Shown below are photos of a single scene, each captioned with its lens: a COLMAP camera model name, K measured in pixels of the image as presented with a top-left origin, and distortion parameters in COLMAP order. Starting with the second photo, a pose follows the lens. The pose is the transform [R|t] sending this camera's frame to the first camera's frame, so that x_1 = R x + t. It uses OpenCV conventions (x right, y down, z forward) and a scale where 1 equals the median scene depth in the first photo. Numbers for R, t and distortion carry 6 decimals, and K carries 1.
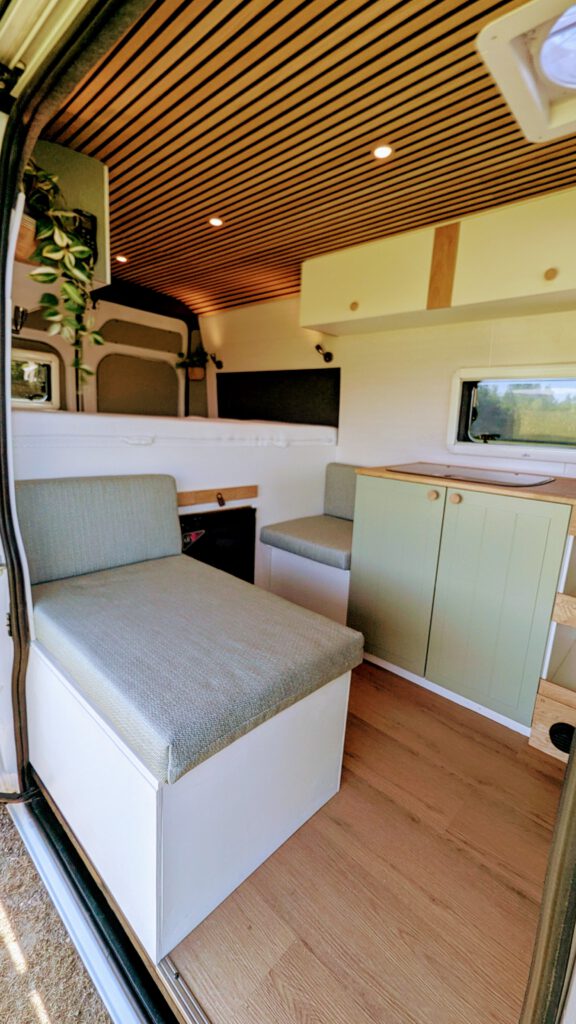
lens RADIAL K [[435.6, 0, 286.8], [0, 435.6, 510.2], [0, 0, 1]] dist [0.001597, 0.000264]
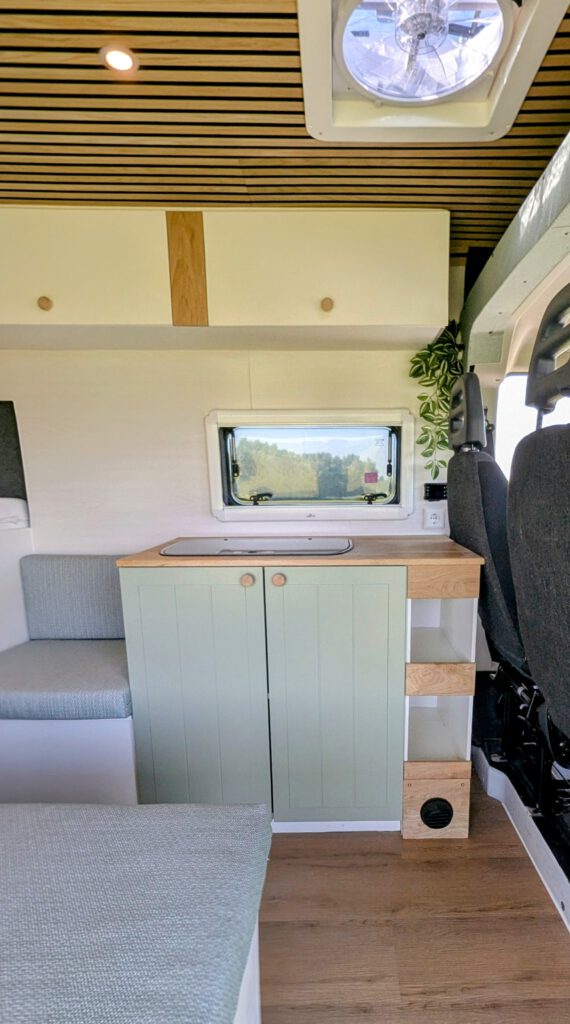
lens RADIAL K [[552.7, 0, 345.7], [0, 552.7, 588.6], [0, 0, 1]] dist [0.000828, 0.001786]
pose [[0.712468, -0.176834, 0.679057, -0.179724], [0.182222, 0.981152, 0.064314, -0.048891], [-0.677631, 0.077918, 0.731263, 0.195445]]
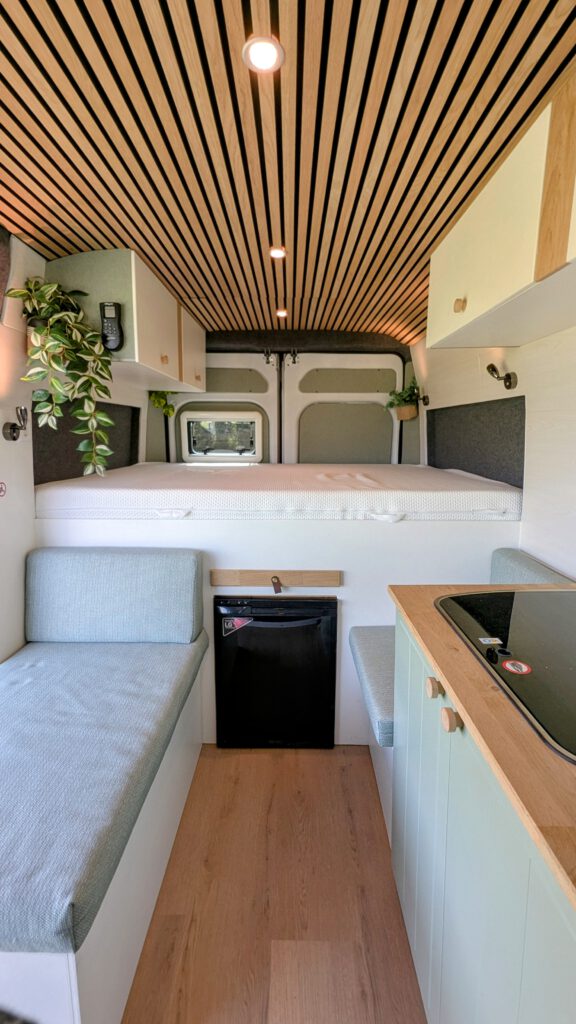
lens RADIAL K [[435.6, 0, 286.8], [0, 435.6, 510.2], [0, 0, 1]] dist [0.001597, 0.000264]
pose [[0.672505, 0.078160, -0.735954, 0.537937], [-0.114991, 0.993366, 0.000421, -0.197186], [0.731105, 0.084345, 0.677031, 0.541130]]
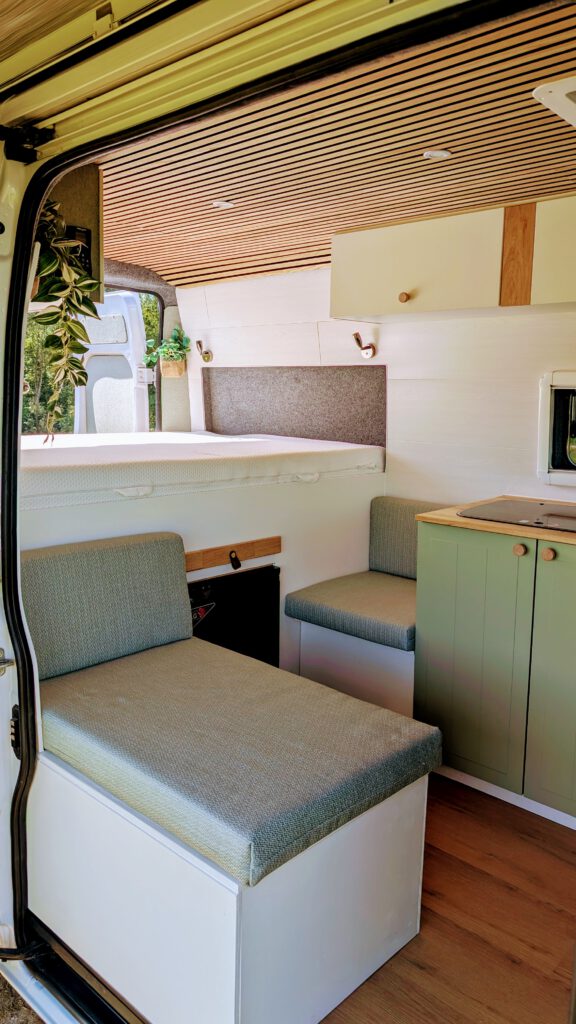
lens RADIAL K [[746.5, 0, 283.3], [0, 746.5, 494.4], [0, 0, 1]] dist [0.001985, -0.005767]
pose [[0.999426, -0.033726, -0.003103, -0.074703], [0.033431, 0.997042, -0.069207, -0.053558], [0.005428, 0.069063, 0.997598, -0.321467]]
